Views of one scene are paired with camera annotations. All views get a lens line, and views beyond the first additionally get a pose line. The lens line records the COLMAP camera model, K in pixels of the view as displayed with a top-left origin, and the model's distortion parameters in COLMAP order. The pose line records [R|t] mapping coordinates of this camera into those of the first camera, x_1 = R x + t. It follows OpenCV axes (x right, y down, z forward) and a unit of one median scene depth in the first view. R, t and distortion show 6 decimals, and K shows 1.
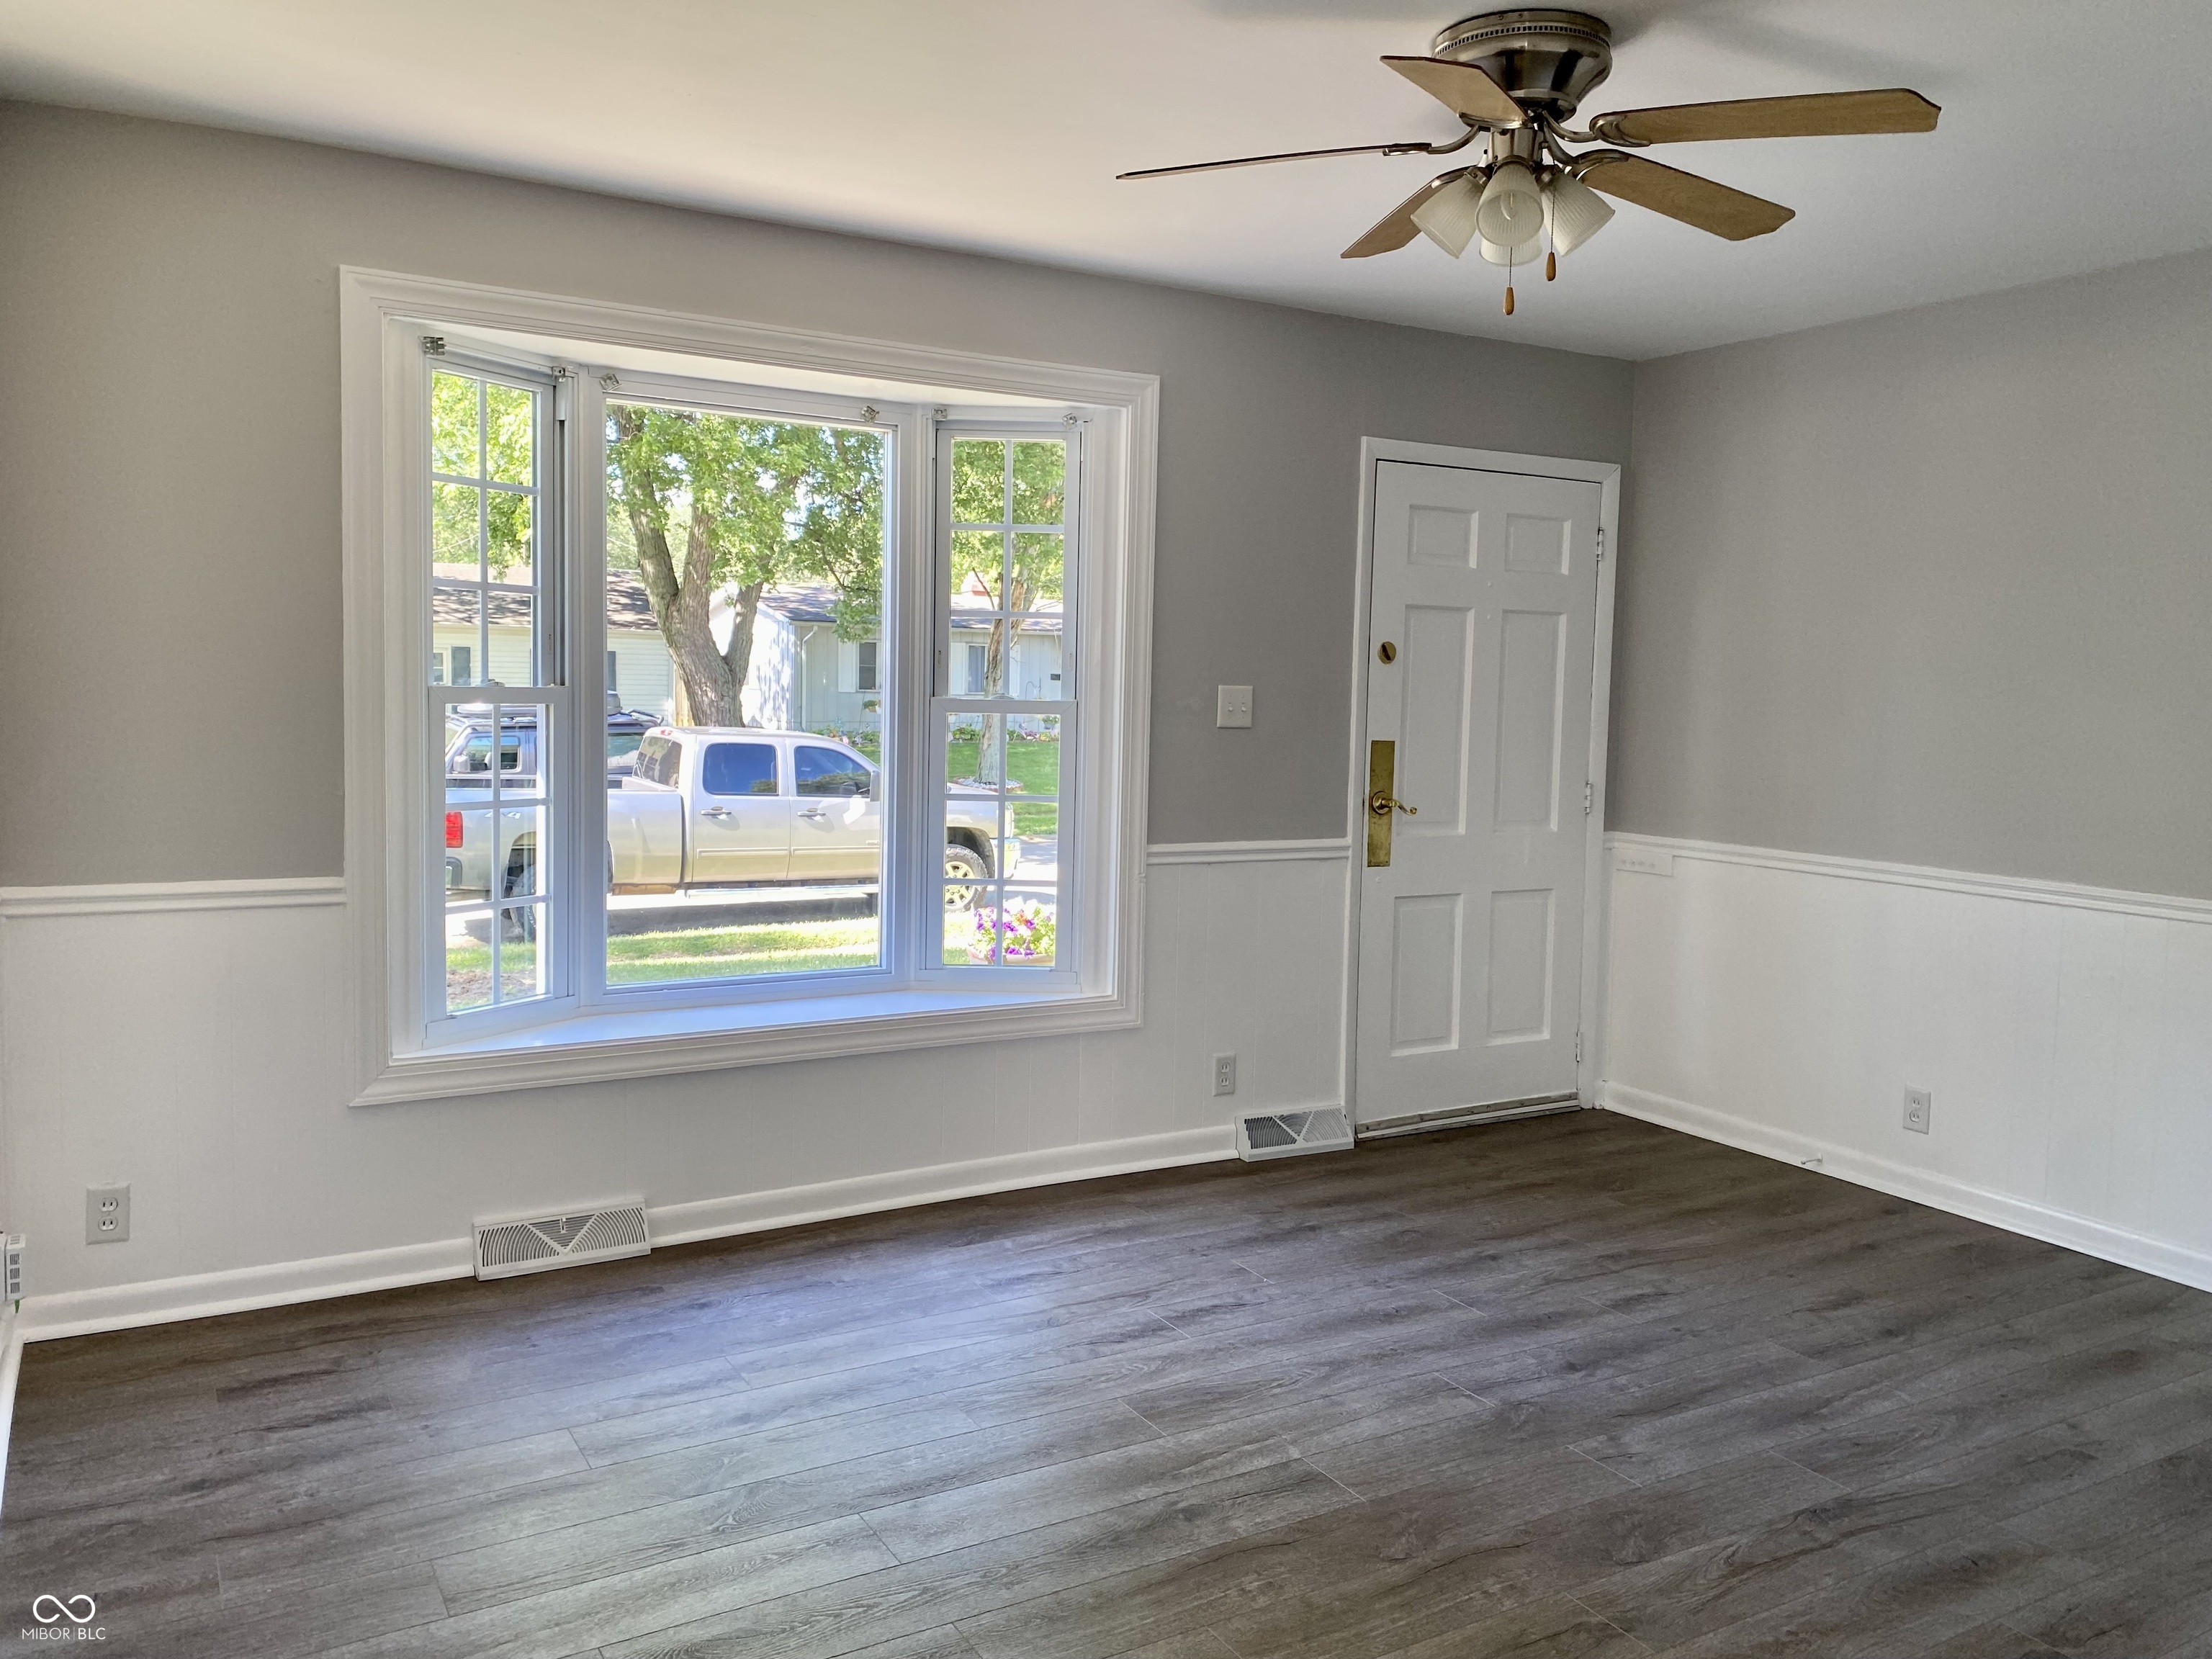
lens RADIAL K [[1683.9, 0, 1101.9], [0, 1683.9, 813.3], [0, 0, 1]] dist [0.031914, -0.036648]
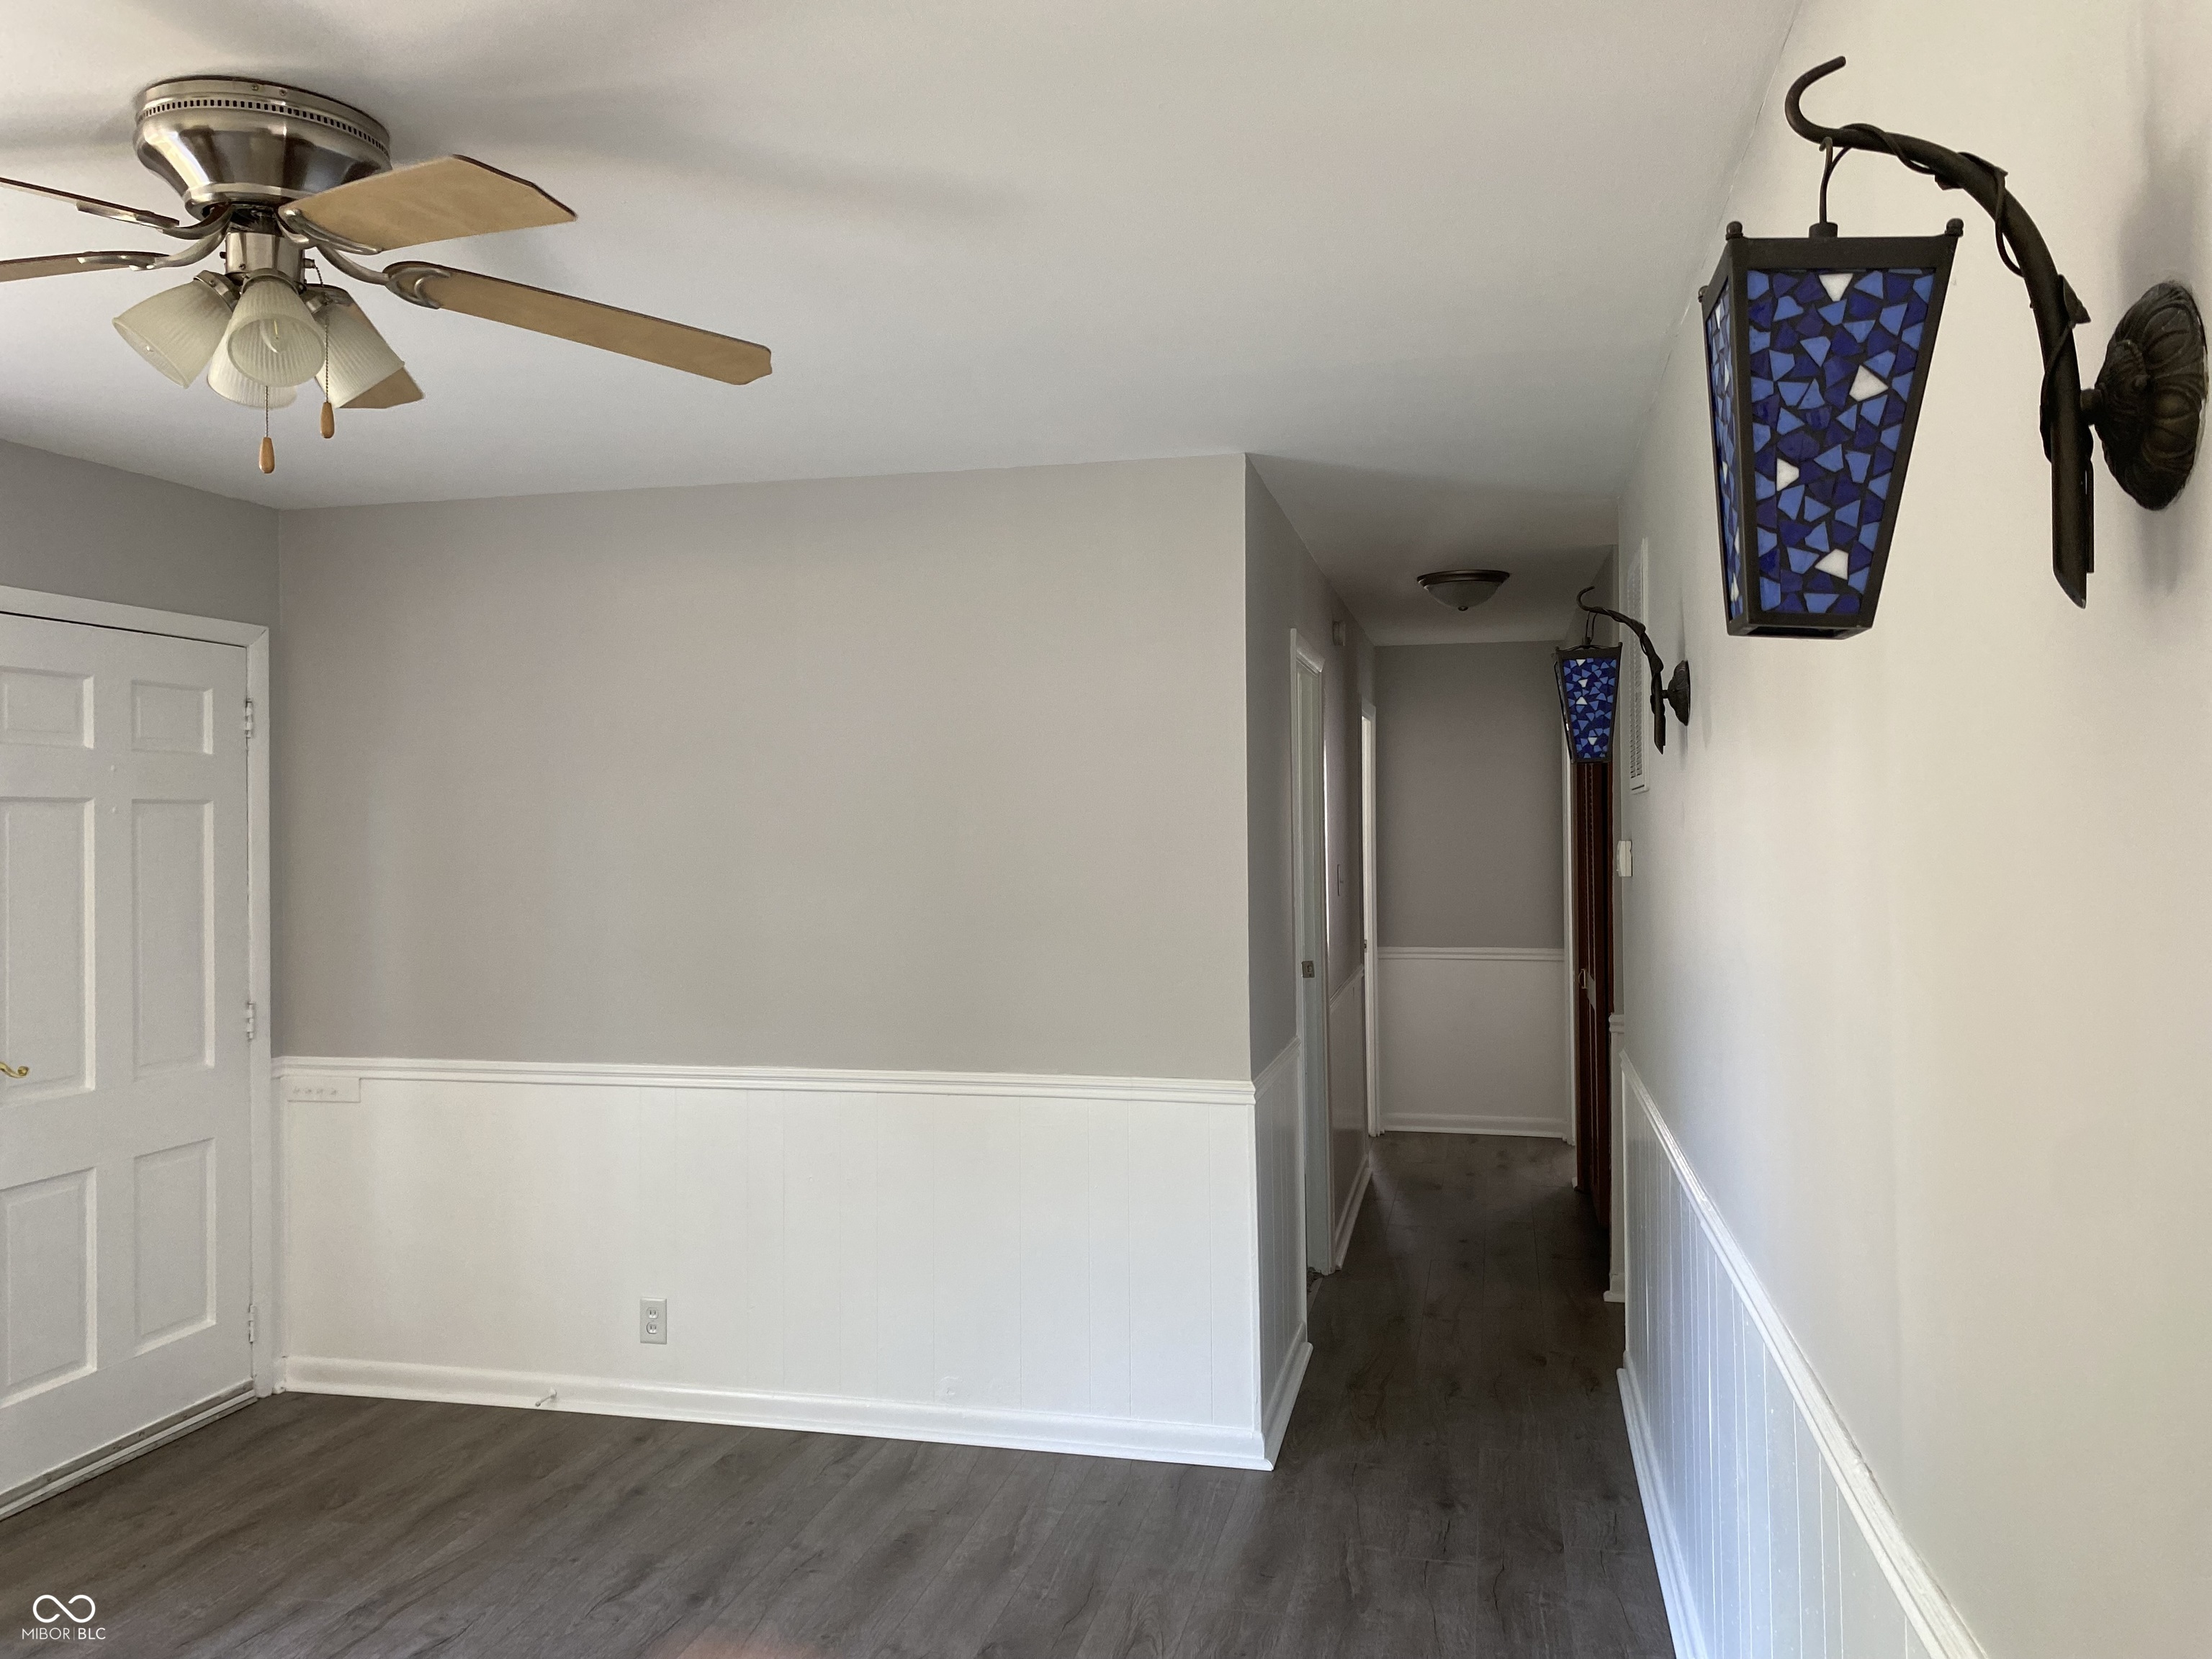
lens RADIAL K [[1683.9, 0, 1101.9], [0, 1683.9, 813.3], [0, 0, 1]] dist [0.031914, -0.036648]
pose [[0.683261, -0.021232, 0.729865, -0.041533], [0.077846, 0.995998, -0.043902, -0.053571], [-0.726012, 0.086814, 0.682180, 0.149728]]
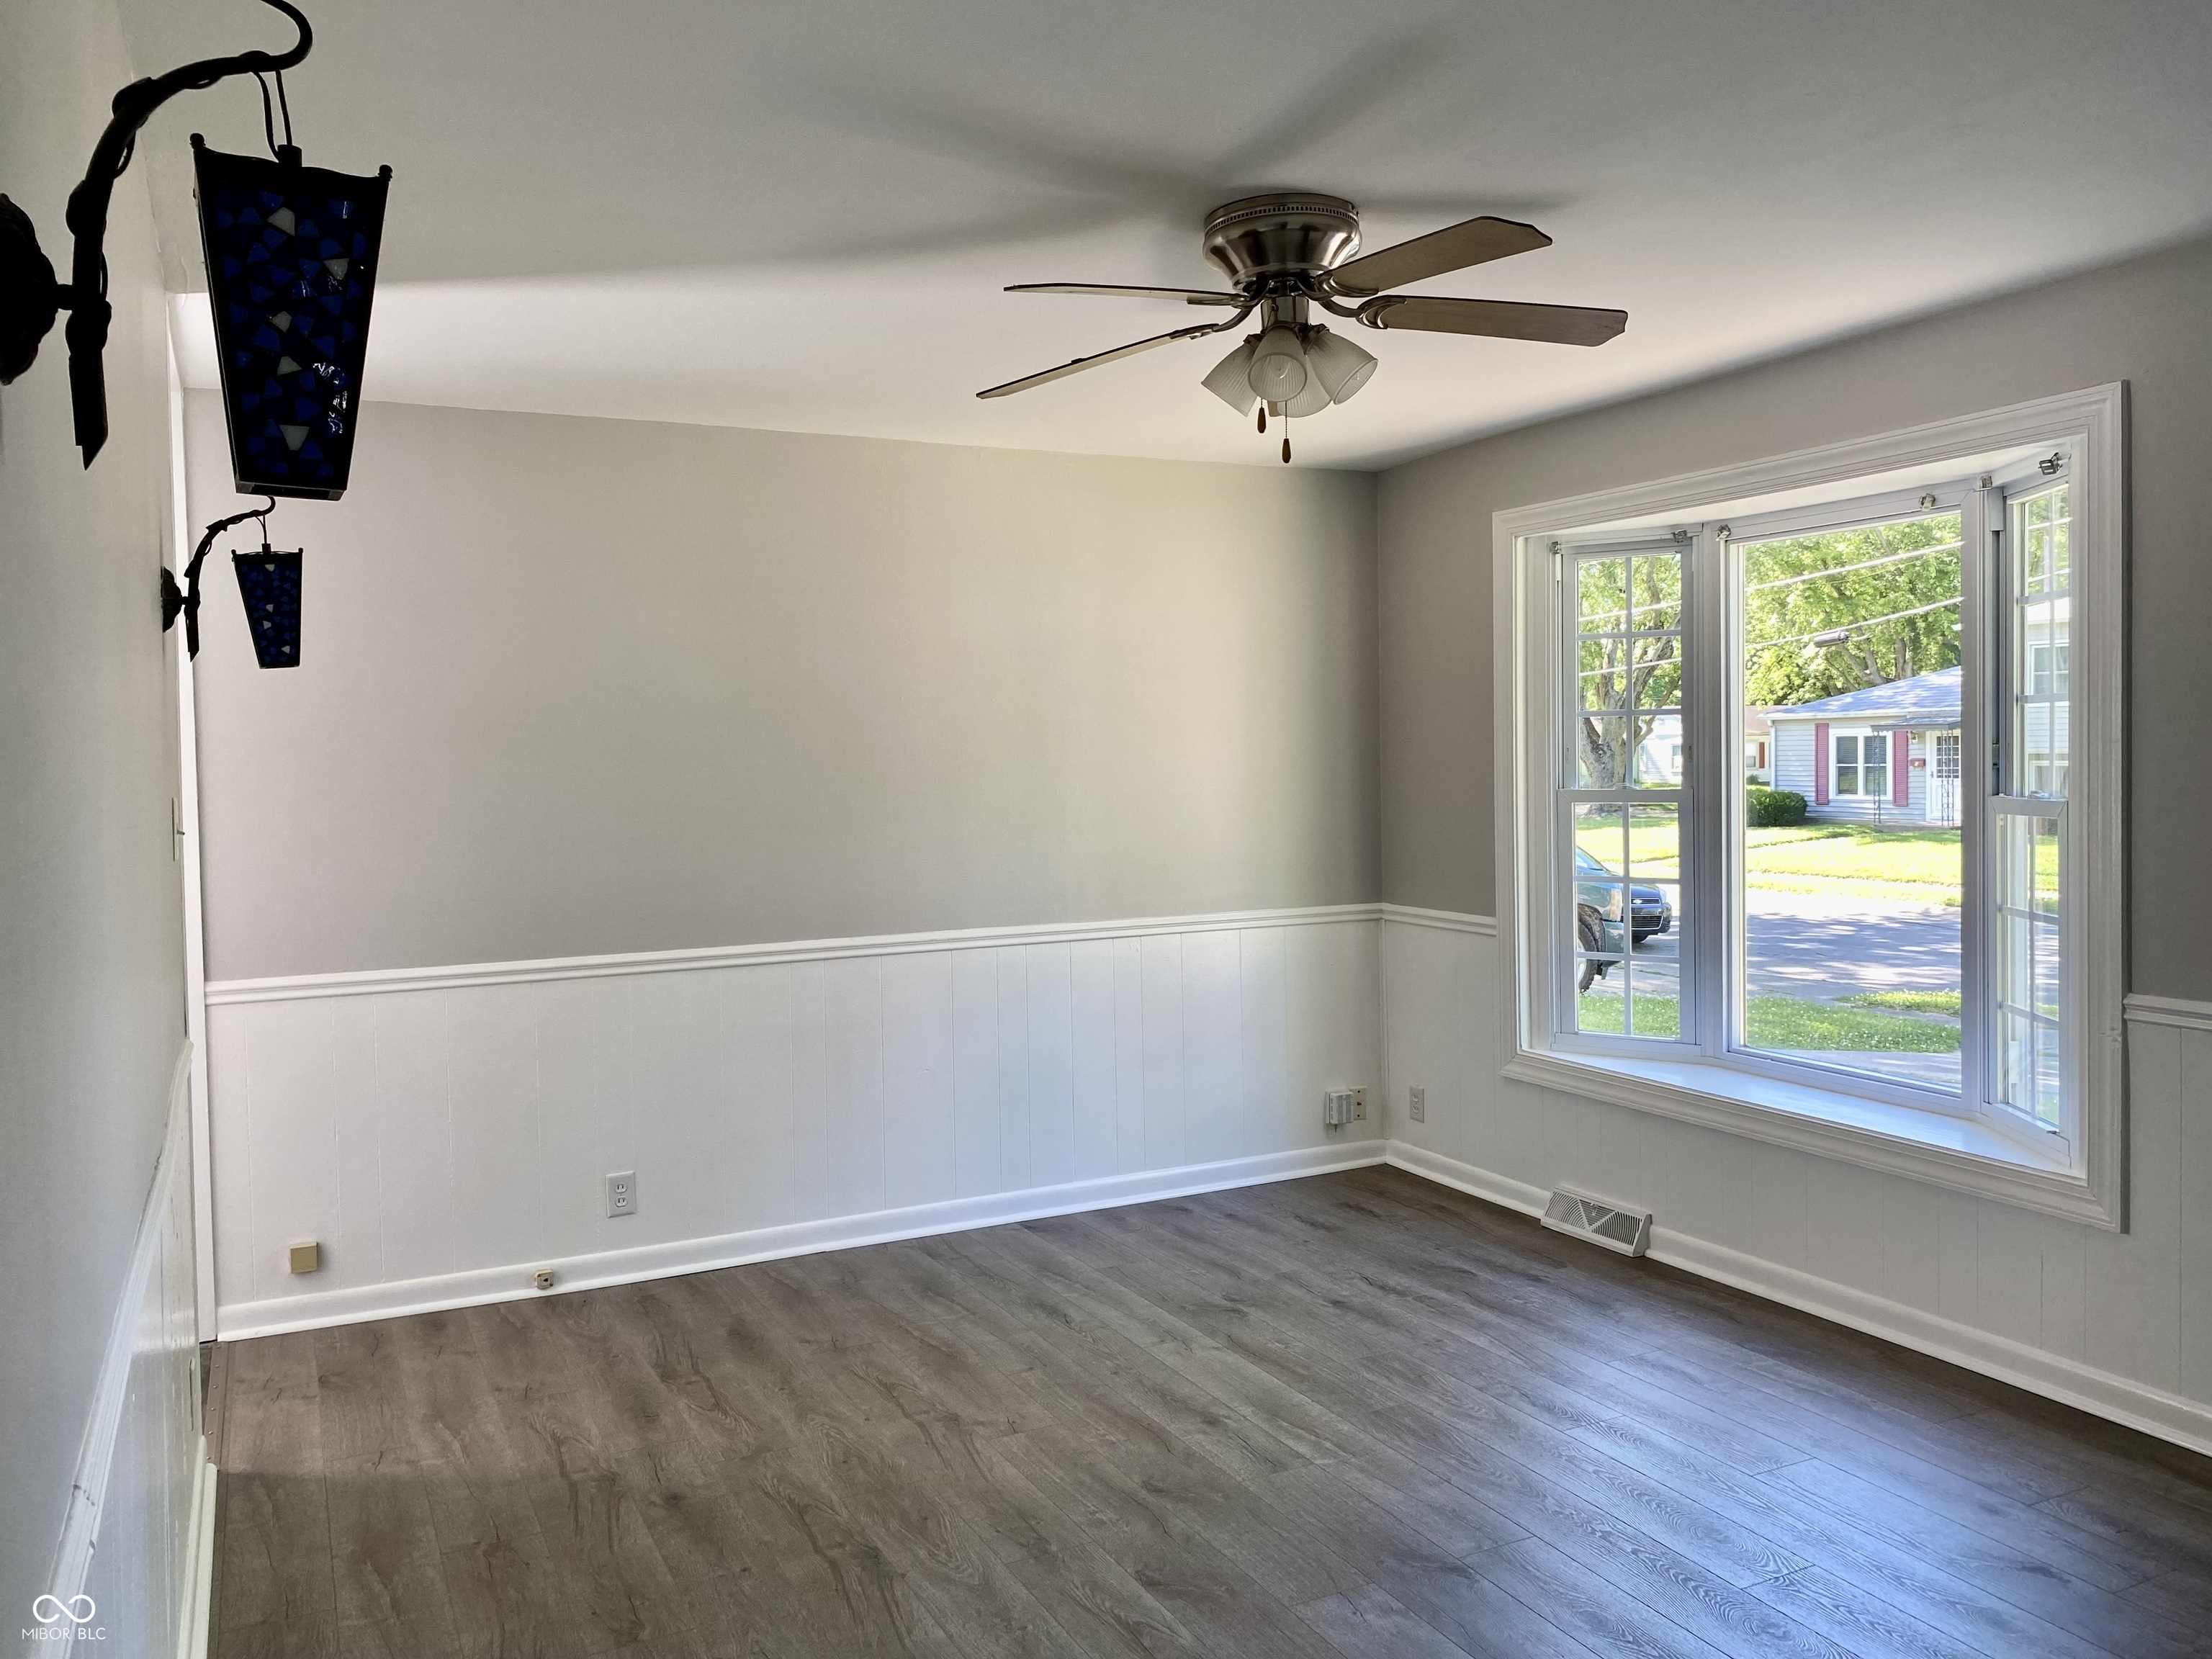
lens RADIAL K [[1683.9, 0, 1101.9], [0, 1683.9, 813.3], [0, 0, 1]] dist [0.031914, -0.036648]
pose [[-0.075722, 0.014449, -0.997024, 0.911863], [-0.060365, 0.997995, 0.019047, -0.053340], [0.995300, 0.061628, -0.074698, 0.656461]]
